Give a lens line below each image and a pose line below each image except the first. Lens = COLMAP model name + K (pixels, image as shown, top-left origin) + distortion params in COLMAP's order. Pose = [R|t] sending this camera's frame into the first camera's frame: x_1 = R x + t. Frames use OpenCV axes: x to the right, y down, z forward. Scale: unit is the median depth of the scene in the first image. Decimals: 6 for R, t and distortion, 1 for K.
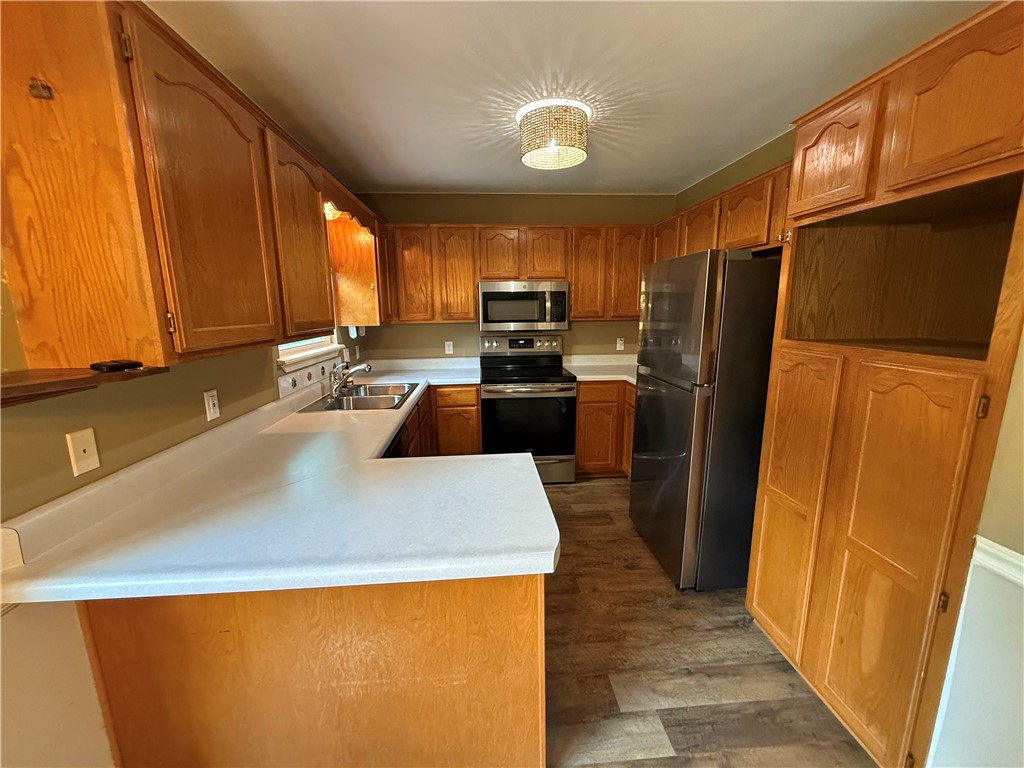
lens RADIAL K [[405.1, 0, 508.7], [0, 405.1, 383.9], [0, 0, 1]] dist [0.000443, -0.000007]
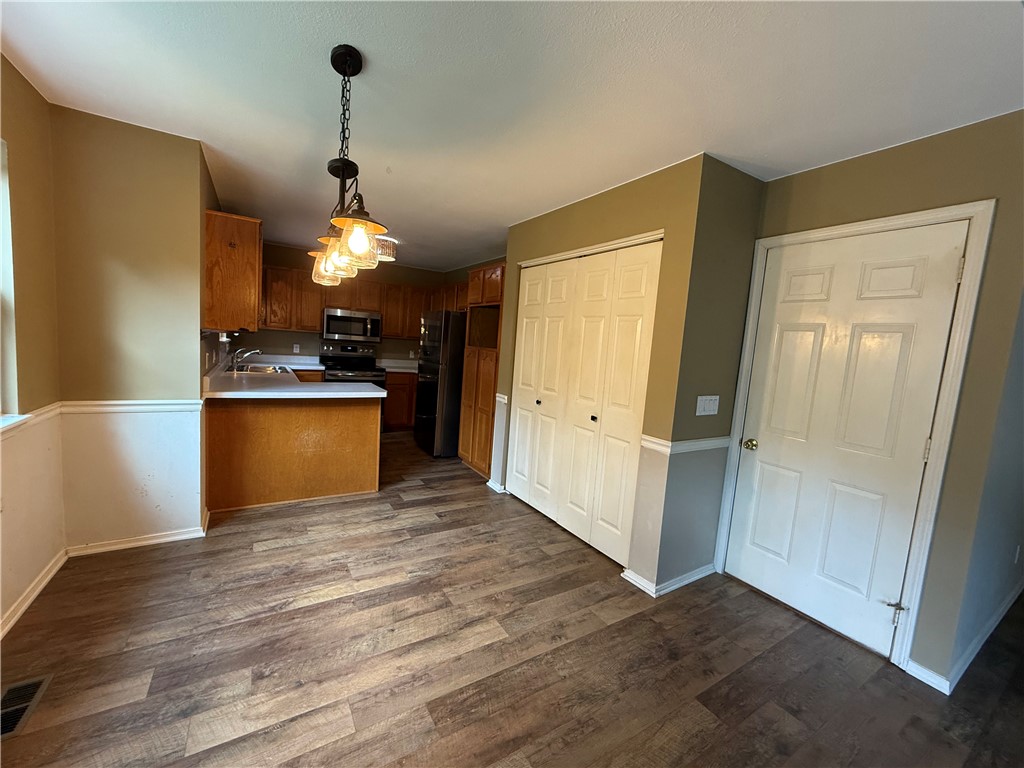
lens RADIAL K [[405.1, 0, 508.7], [0, 405.1, 383.9], [0, 0, 1]] dist [0.000443, -0.000007]
pose [[0.883275, 0.031692, 0.467784, -0.178811], [0.002715, 0.997350, -0.072697, 0.176701], [-0.468848, 0.065481, 0.880848, -0.780691]]
